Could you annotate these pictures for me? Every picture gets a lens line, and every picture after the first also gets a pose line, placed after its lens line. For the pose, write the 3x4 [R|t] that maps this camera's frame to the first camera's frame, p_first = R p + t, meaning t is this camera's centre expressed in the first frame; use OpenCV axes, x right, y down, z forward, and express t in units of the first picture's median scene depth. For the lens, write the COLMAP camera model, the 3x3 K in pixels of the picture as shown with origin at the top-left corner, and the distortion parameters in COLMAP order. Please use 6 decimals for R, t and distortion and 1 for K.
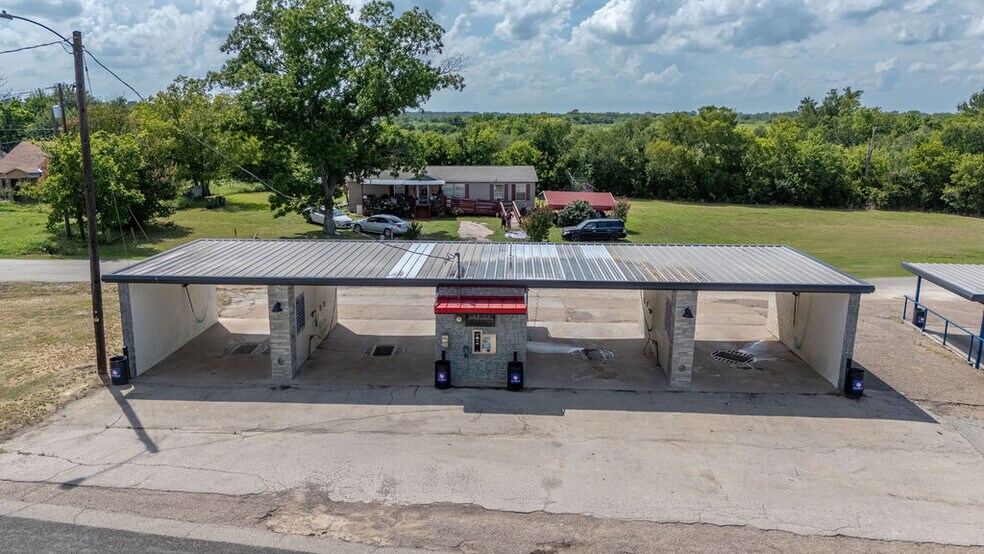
lens RADIAL K [[724.6, 0, 492.0], [0, 724.6, 277.0], [0, 0, 1]] dist [0.069314, -0.090879]
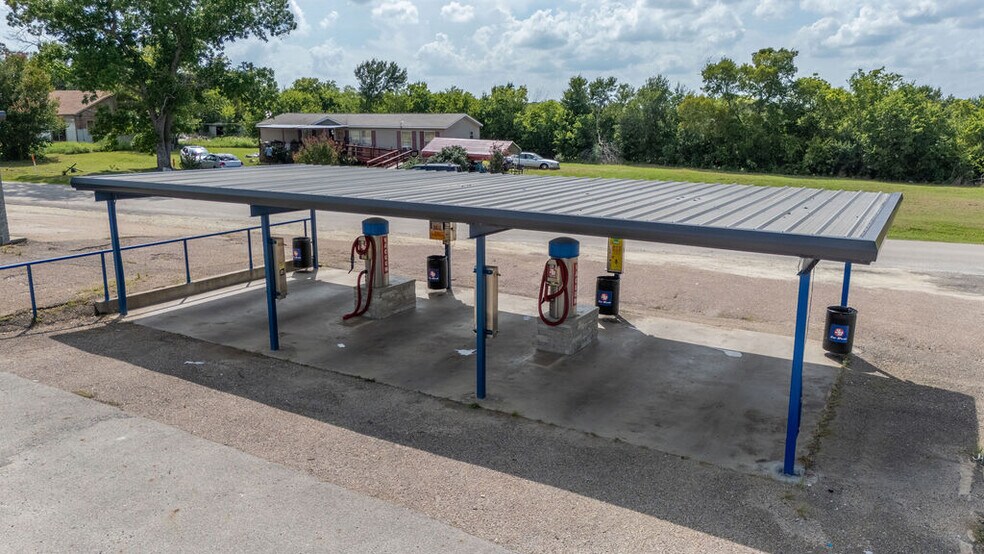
lens RADIAL K [[735.7, 0, 492.0], [0, 735.7, 277.0], [0, 0, 1]] dist [0.072758, -0.098230]
pose [[0.923210, 0.078492, -0.376195, 1.388650], [-0.079451, 0.996754, 0.012990, 0.079825], [0.375994, 0.017896, 0.926449, 0.688528]]
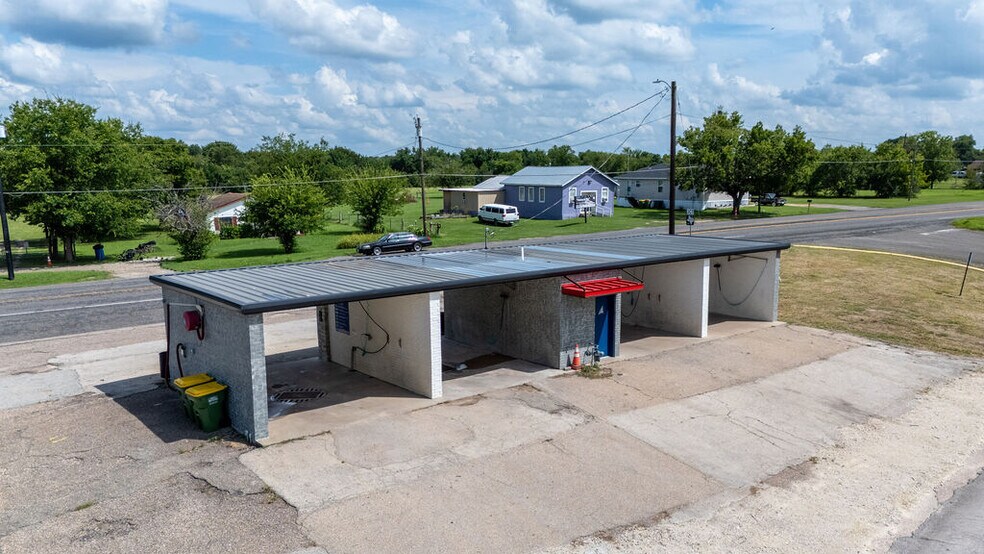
lens RADIAL K [[776.1, 0, 524.9], [0, 776.1, 296.7], [0, 0, 1]] dist [0.062246, -0.001630]
pose [[-0.742484, 0.102559, -0.661967, 0.829827], [-0.143087, 0.941120, 0.306300, -0.351893], [0.654404, 0.322142, -0.684091, 2.019526]]
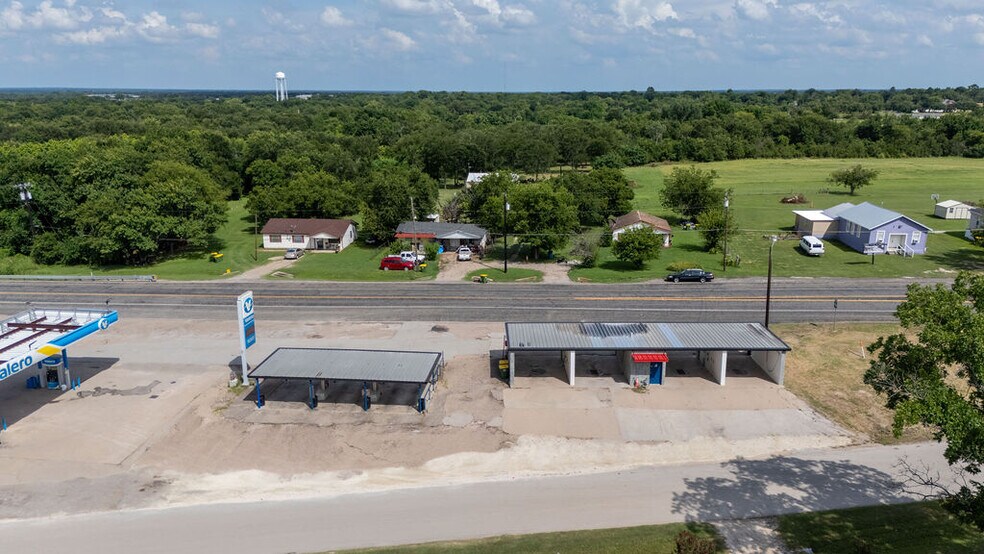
lens RADIAL K [[729.5, 0, 492.0], [0, 729.5, 277.0], [0, 0, 1]] dist [0.020066, -0.000027]
pose [[-0.999390, 0.001057, -0.034921, 0.663622], [-0.014662, 0.894575, 0.446678, -1.478155], [0.031712, 0.446917, -0.894013, 3.546544]]
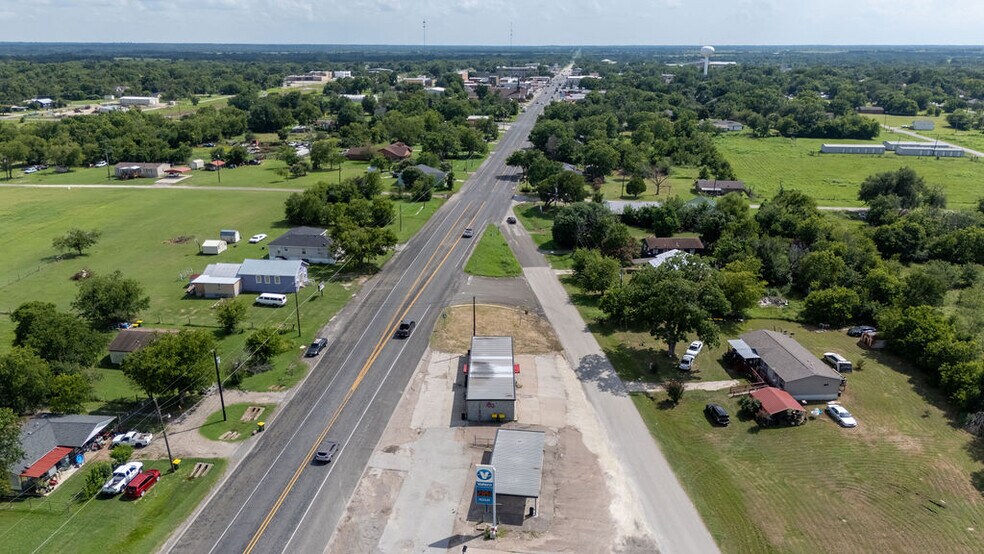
lens RADIAL K [[724.6, 0, 492.0], [0, 724.6, 277.0], [0, 0, 1]] dist [0.069314, -0.090879]
pose [[0.018932, 0.297925, -0.954401, 4.621309], [-0.212684, 0.933925, 0.287315, -2.045419], [0.976938, 0.197546, 0.081045, 0.613664]]
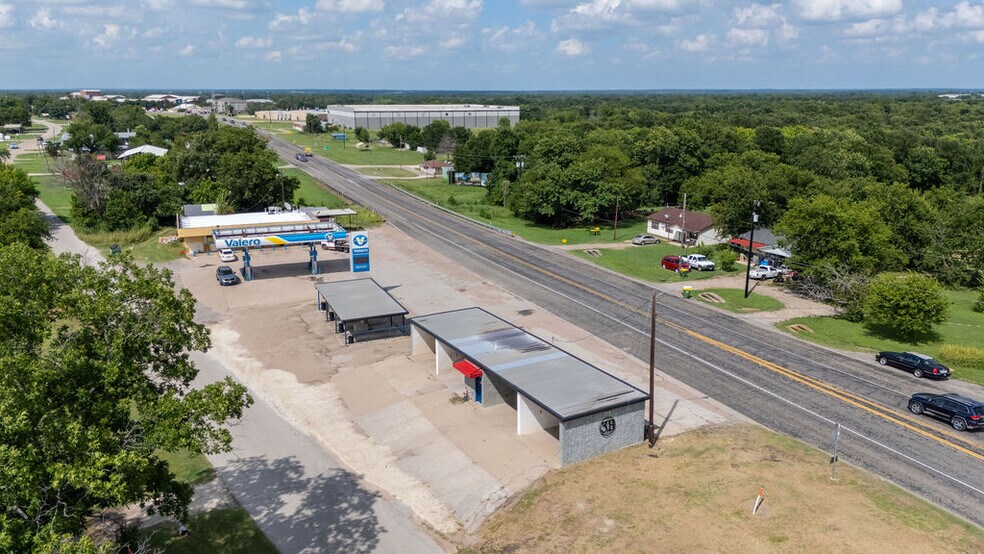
lens RADIAL K [[724.6, 0, 492.0], [0, 724.6, 277.0], [0, 0, 1]] dist [0.069314, -0.090879]
pose [[-0.523328, -0.215399, 0.824458, -1.953166], [0.181761, 0.917042, 0.354961, -1.149235], [-0.832521, 0.335615, -0.440762, 2.199002]]
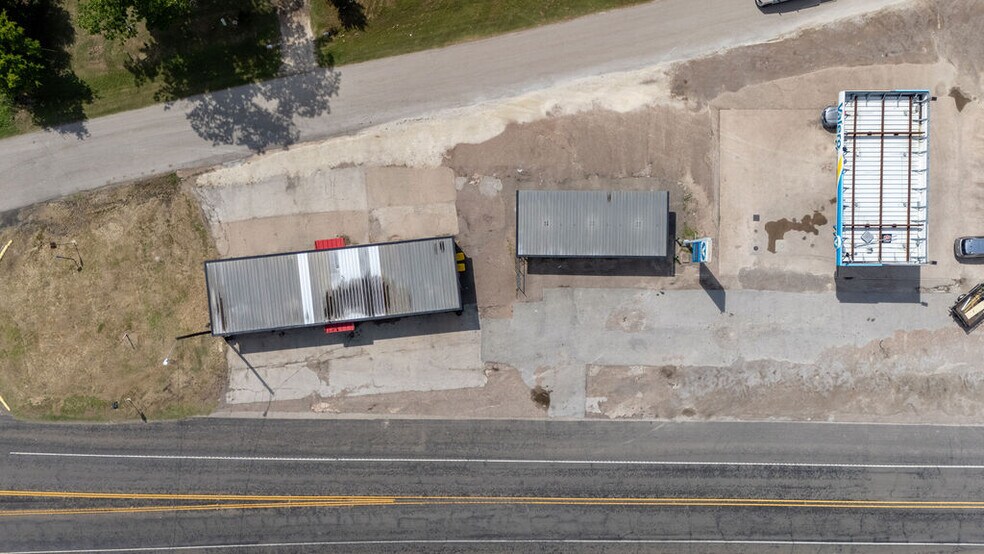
lens RADIAL K [[735.7, 0, 492.0], [0, 735.7, 277.0], [0, 0, 1]] dist [0.072758, -0.098230]
pose [[0.991229, -0.132067, -0.004878, 0.663568], [0.032036, 0.204308, 0.978382, -3.016757], [-0.128216, -0.969957, 0.206746, 0.456134]]
